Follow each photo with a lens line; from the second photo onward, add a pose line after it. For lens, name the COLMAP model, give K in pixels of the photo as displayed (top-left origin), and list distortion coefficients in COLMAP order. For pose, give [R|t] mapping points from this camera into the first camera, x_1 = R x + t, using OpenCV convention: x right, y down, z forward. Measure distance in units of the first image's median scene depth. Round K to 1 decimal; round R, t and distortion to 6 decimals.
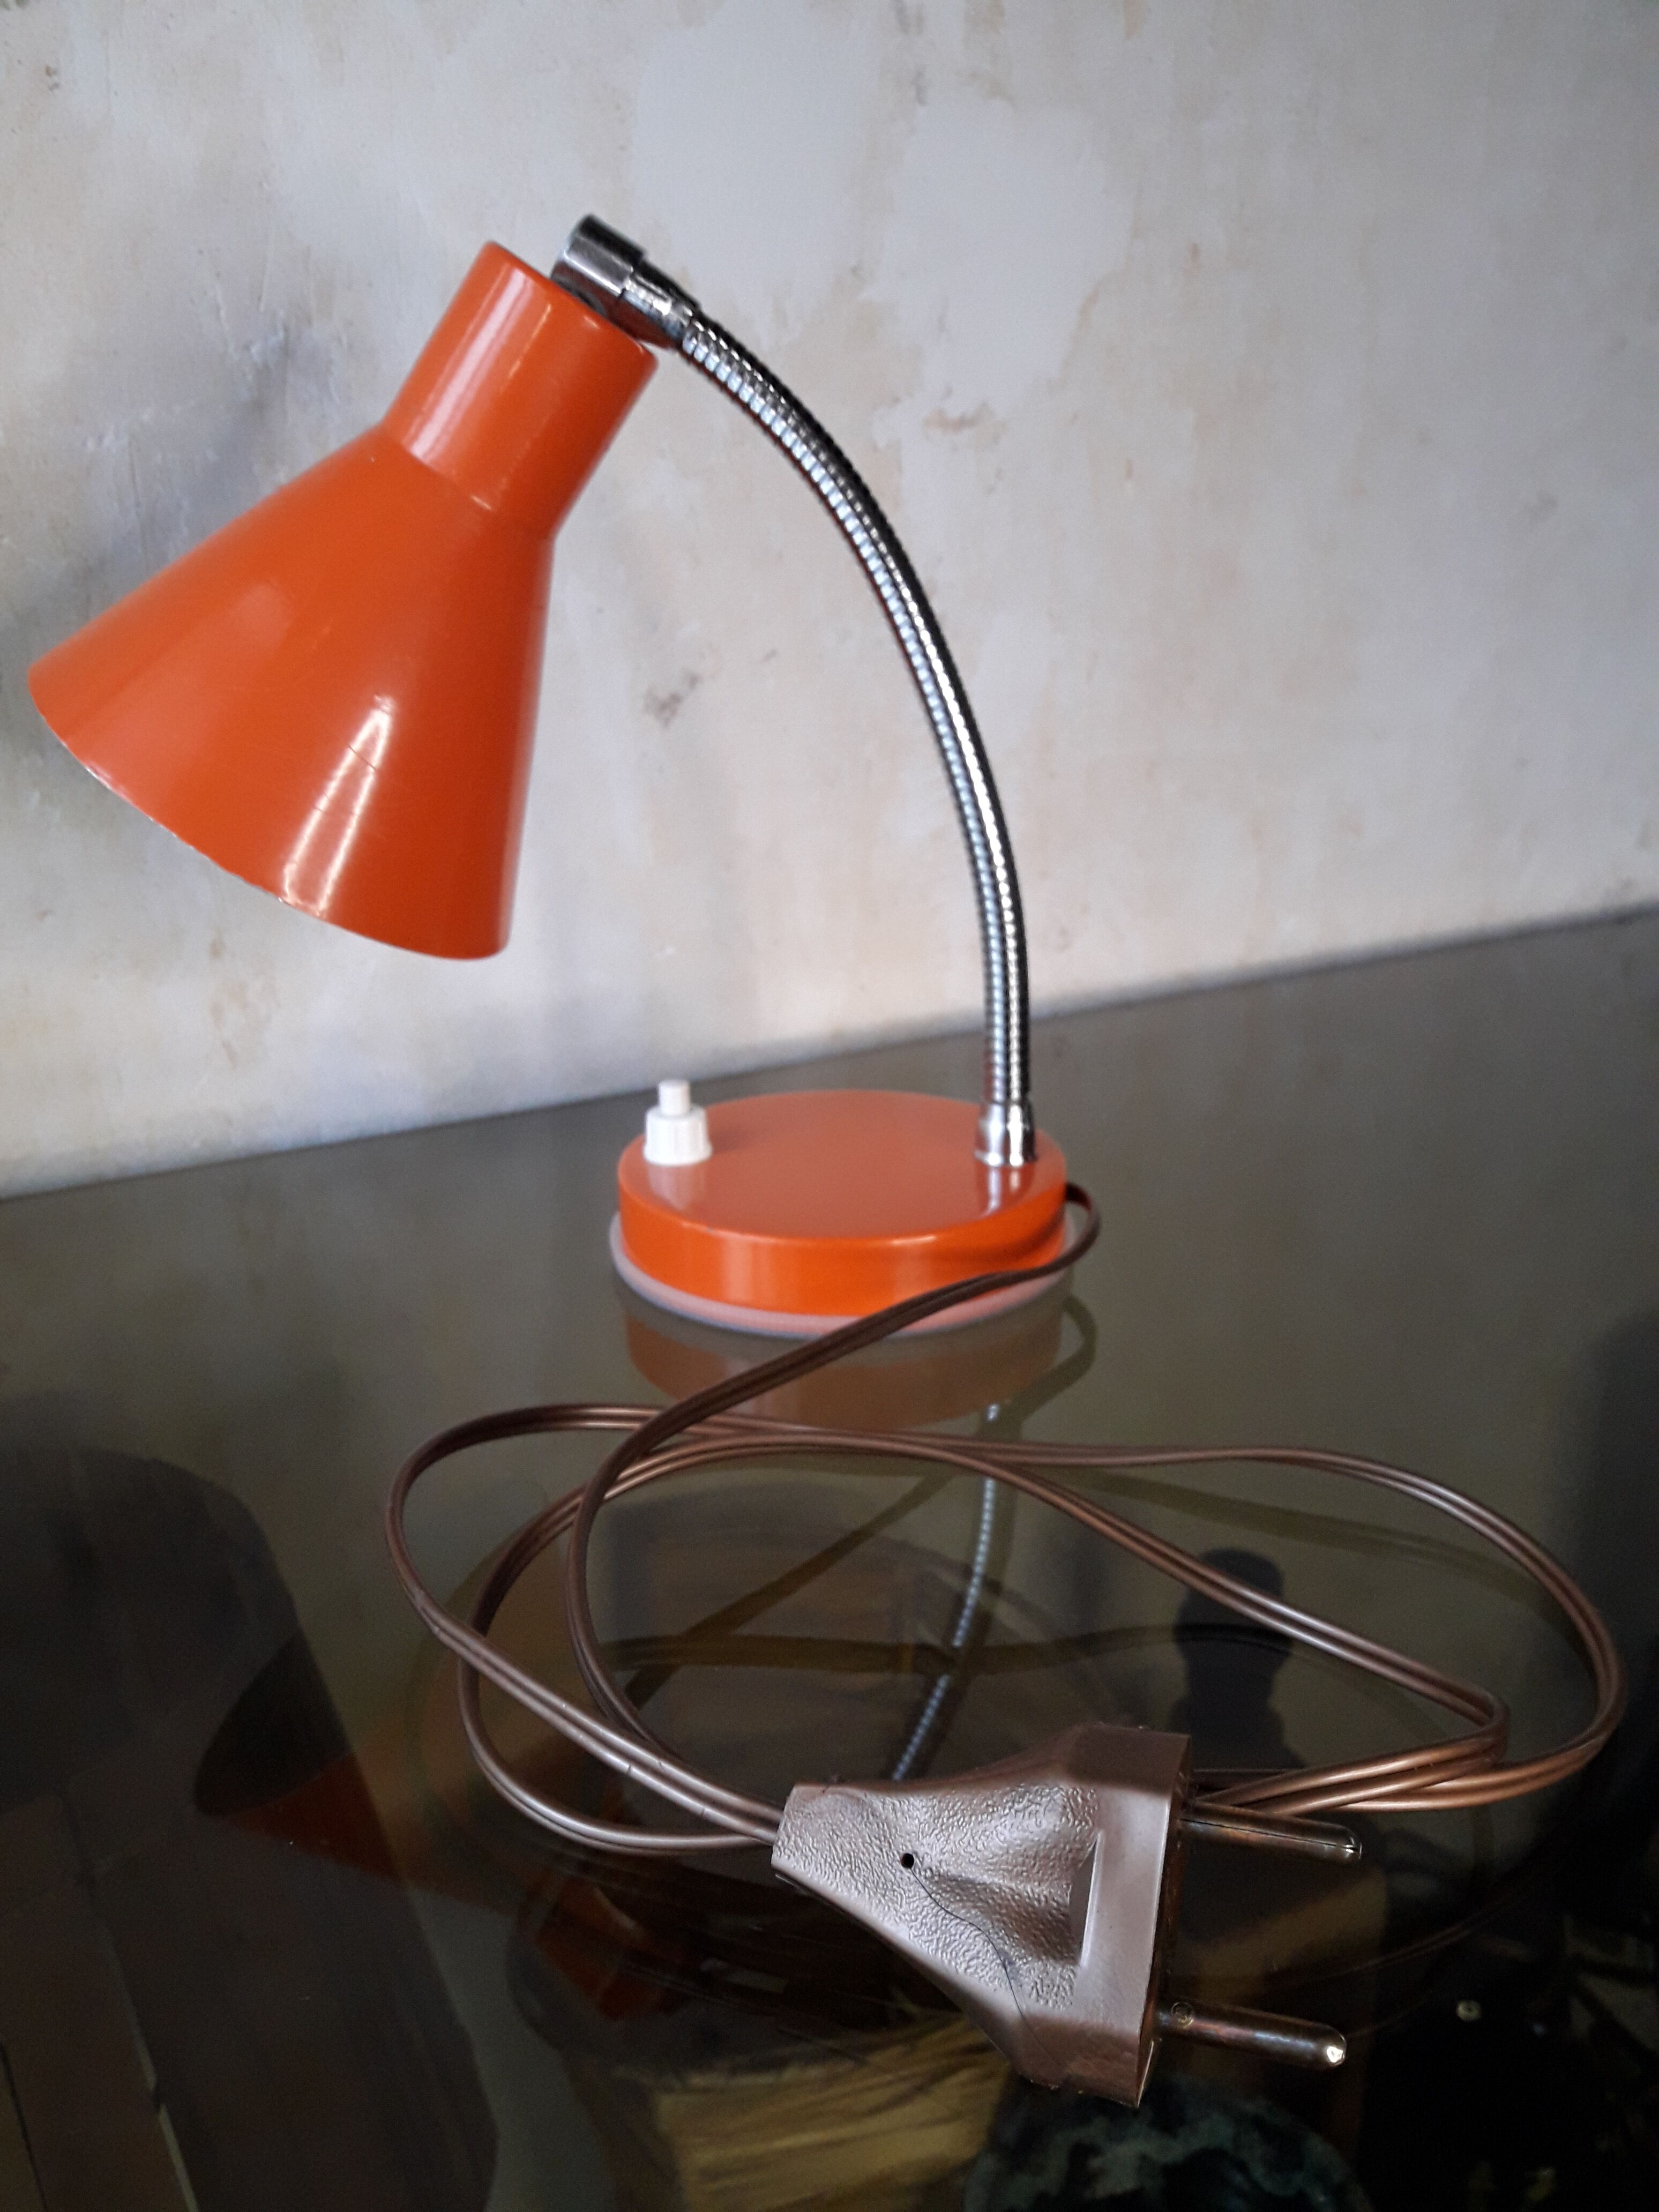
lens RADIAL K [[2010.1, 0, 836.0], [0, 2010.1, 1131.0], [0, 0, 1]] dist [0.000764, 0.017323]
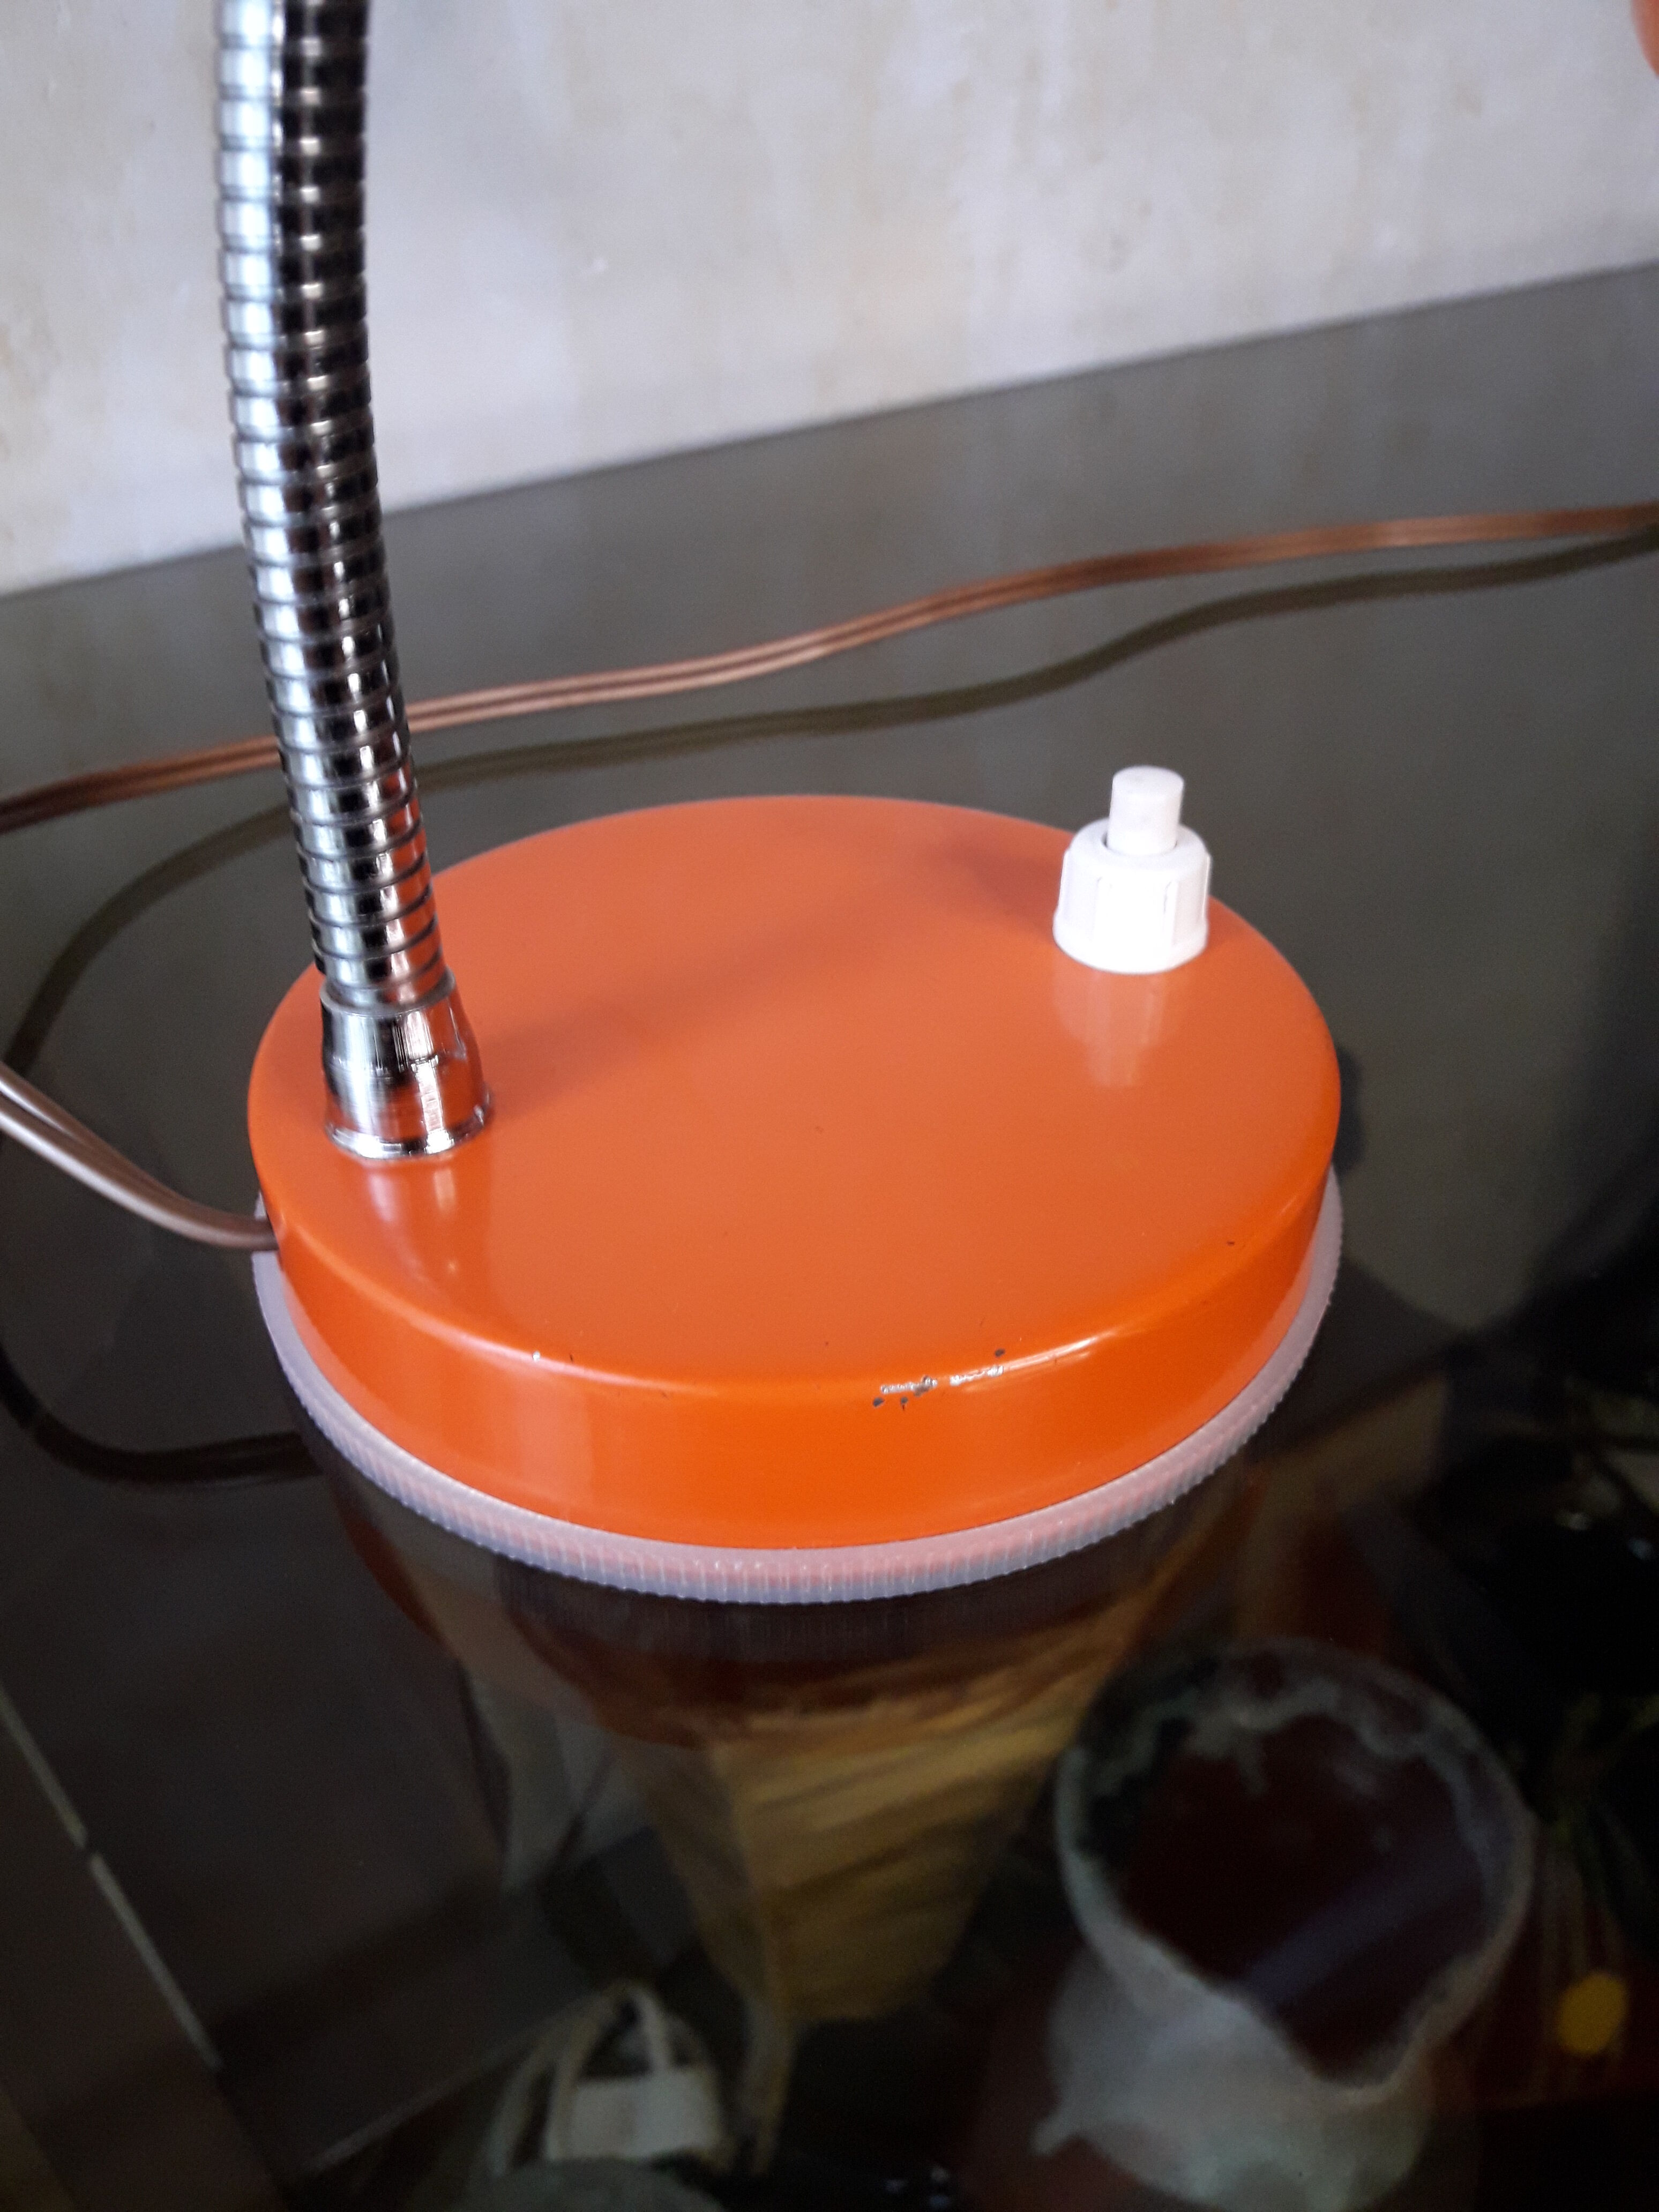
lens RADIAL K [[2010.1, 0, 836.0], [0, 2010.1, 1131.0], [0, 0, 1]] dist [0.000764, 0.017323]
pose [[0.996683, -0.037396, 0.072282, -0.067412], [0.016061, 0.961090, 0.275770, 0.013114], [-0.079782, -0.273694, 0.958502, 0.217004]]
